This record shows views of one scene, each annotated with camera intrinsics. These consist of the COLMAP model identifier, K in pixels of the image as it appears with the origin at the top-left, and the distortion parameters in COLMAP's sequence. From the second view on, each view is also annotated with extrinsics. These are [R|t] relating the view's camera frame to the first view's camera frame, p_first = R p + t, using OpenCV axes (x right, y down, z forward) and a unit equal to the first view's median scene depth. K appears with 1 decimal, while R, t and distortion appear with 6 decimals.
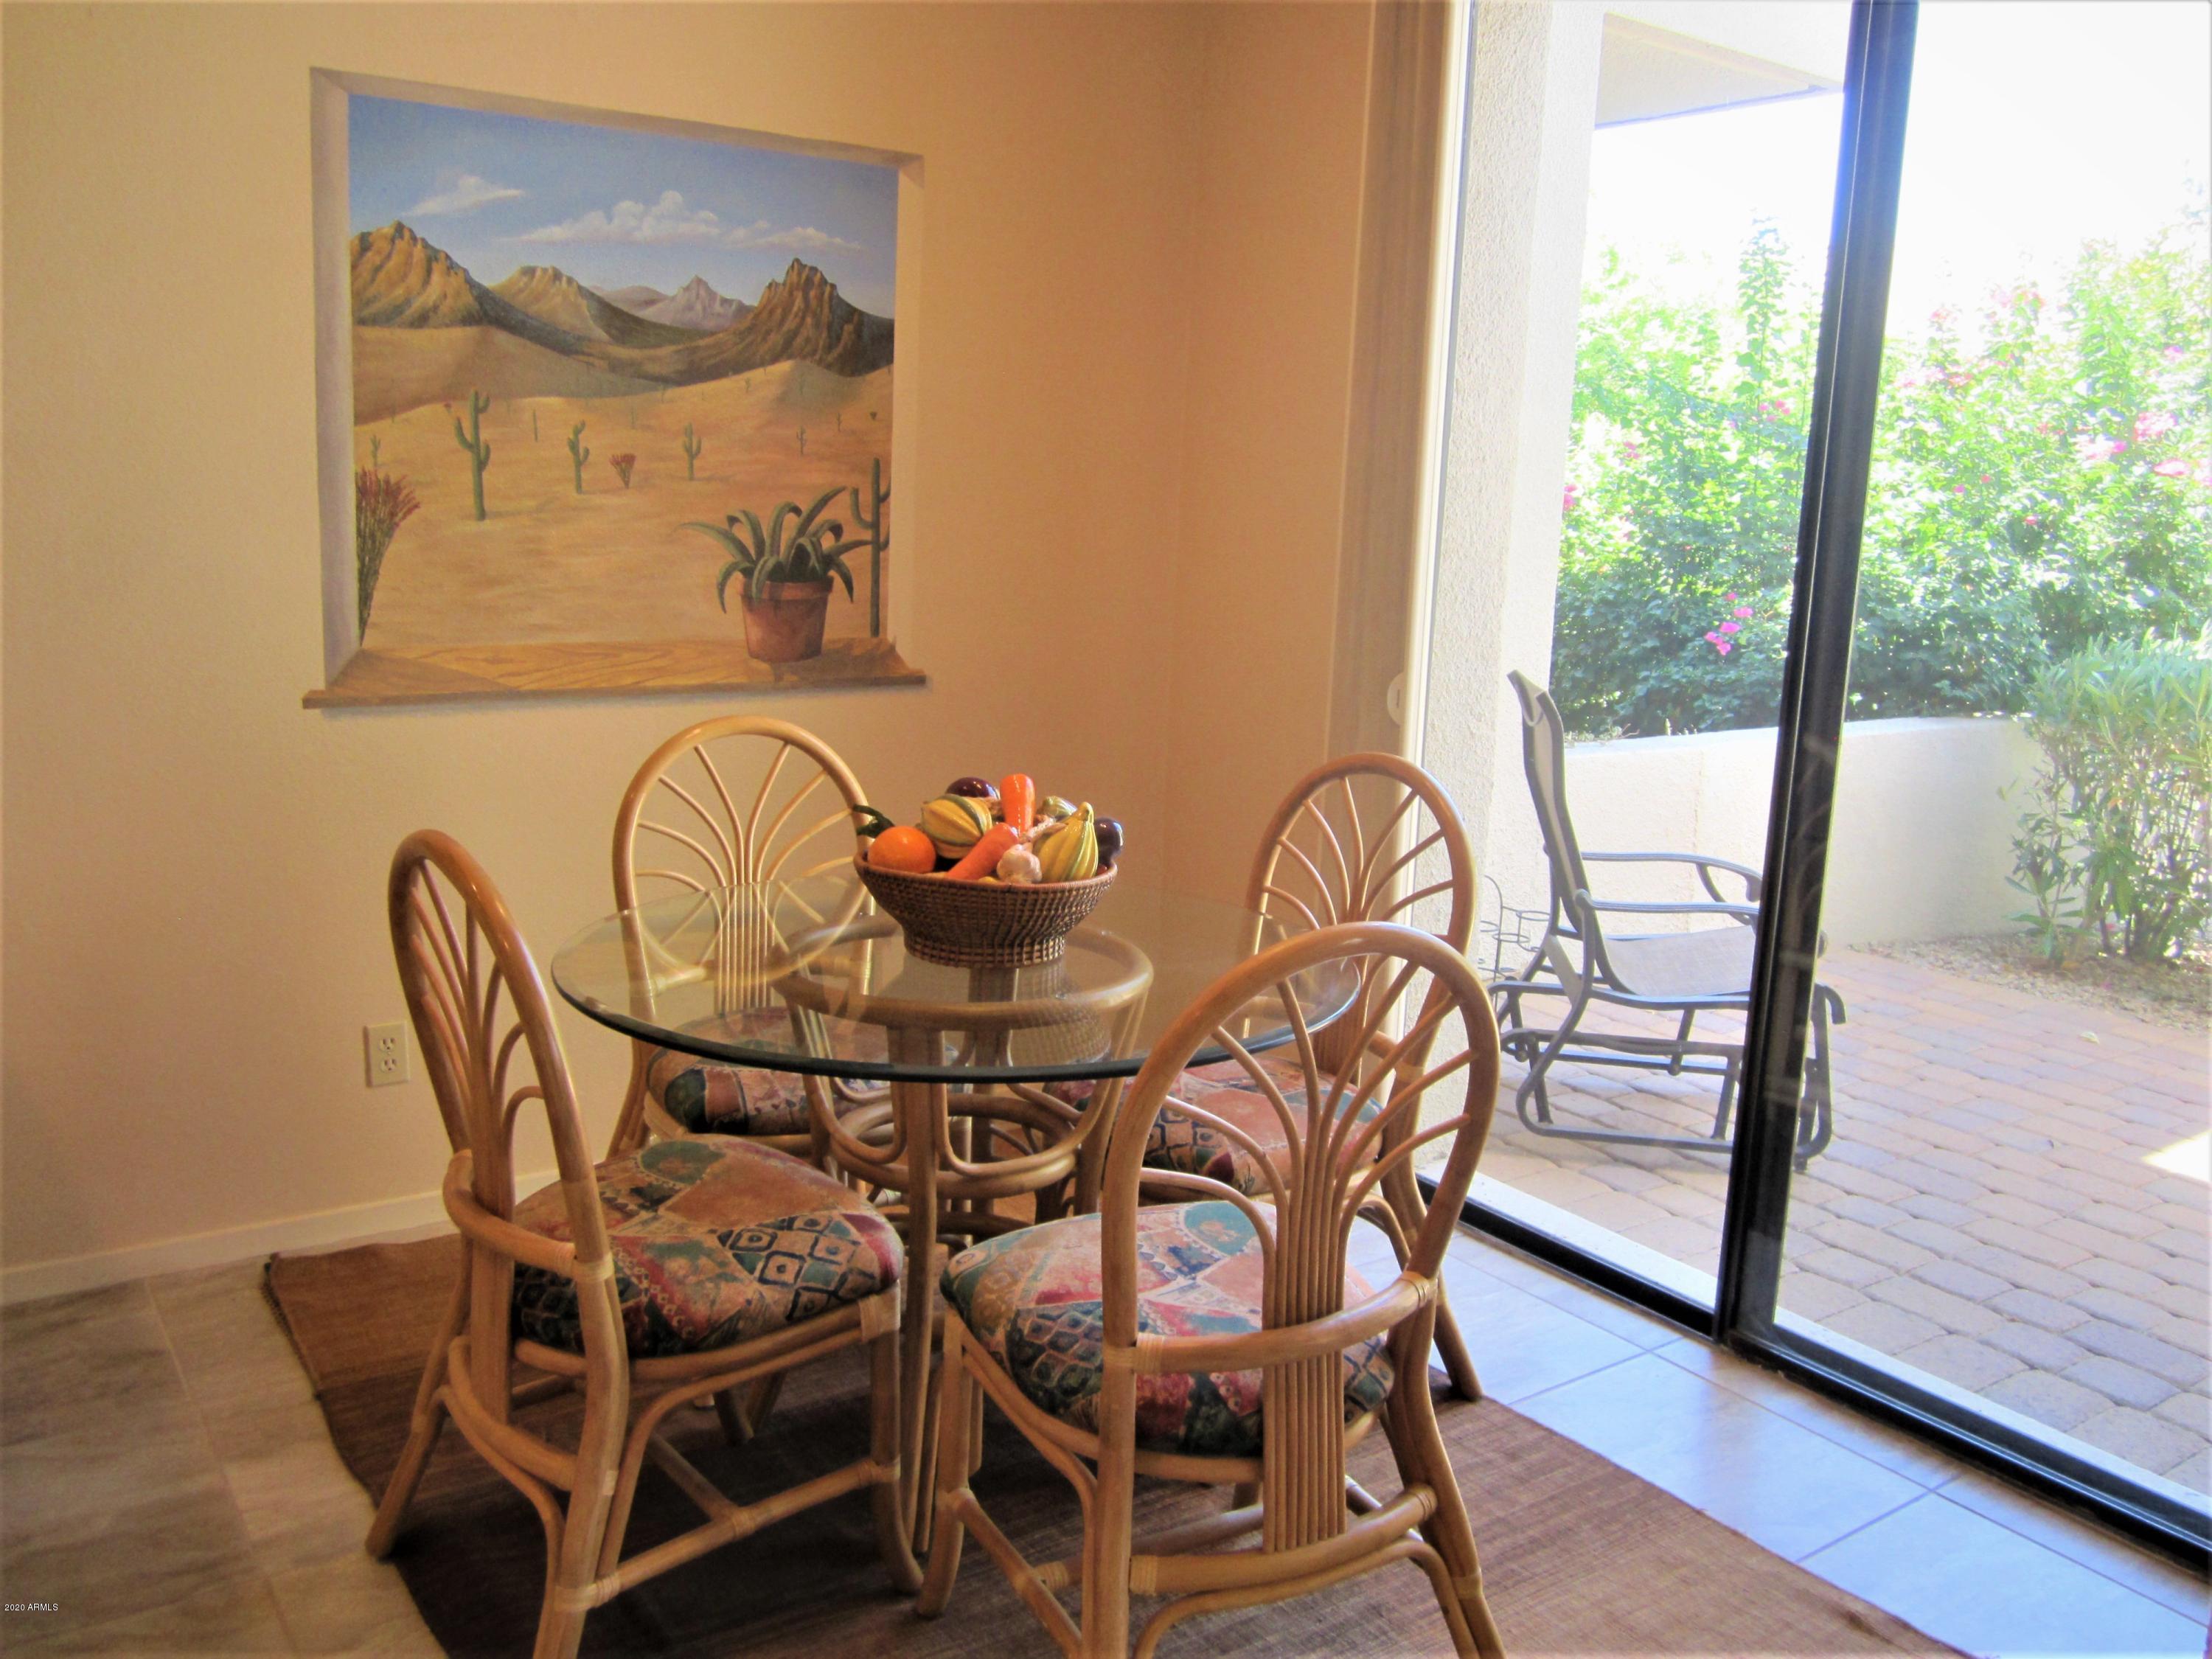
lens RADIAL K [[1821.4, 0, 1101.0], [0, 1821.4, 833.3], [0, 0, 1]] dist [-0.044777, 0.010110]
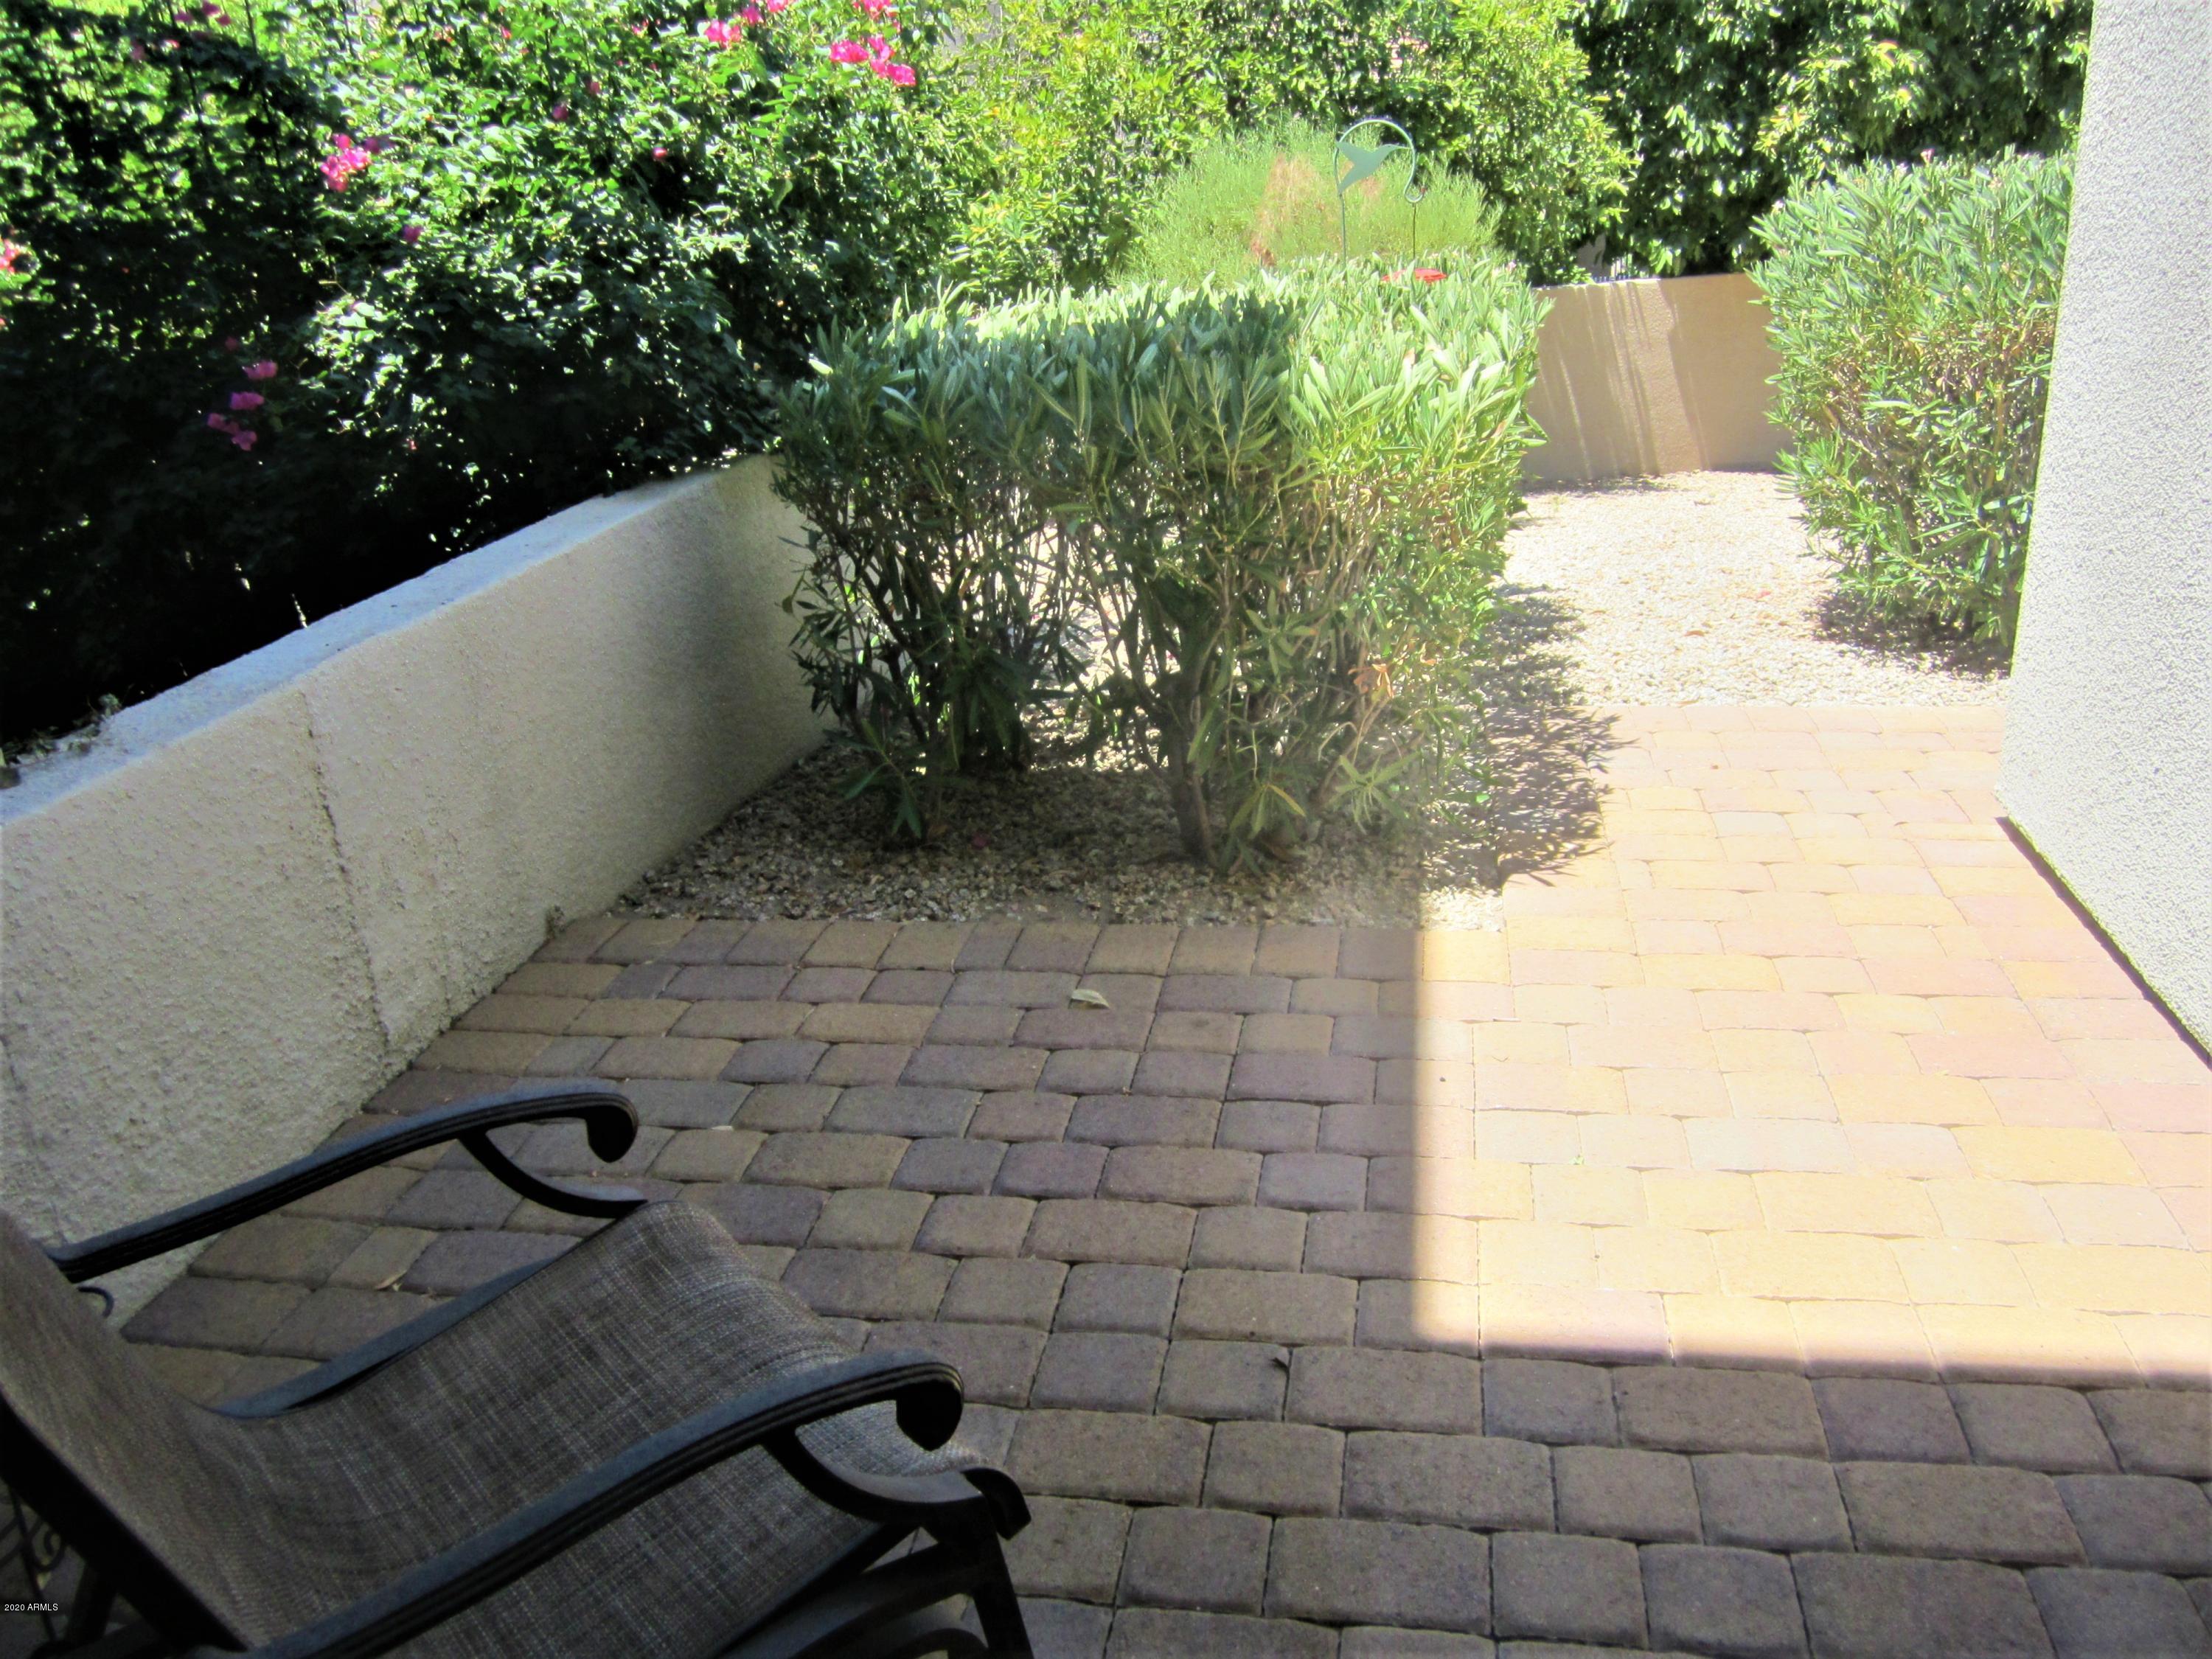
lens RADIAL K [[1821.4, 0, 1109.1], [0, 1821.4, 842.3], [0, 0, 1]] dist [-0.044777, 0.010110]
pose [[0.696162, -0.324480, 0.640368, 0.107082], [0.214992, 0.945314, 0.245274, -0.053269], [-0.684936, -0.033076, 0.727852, 0.332652]]
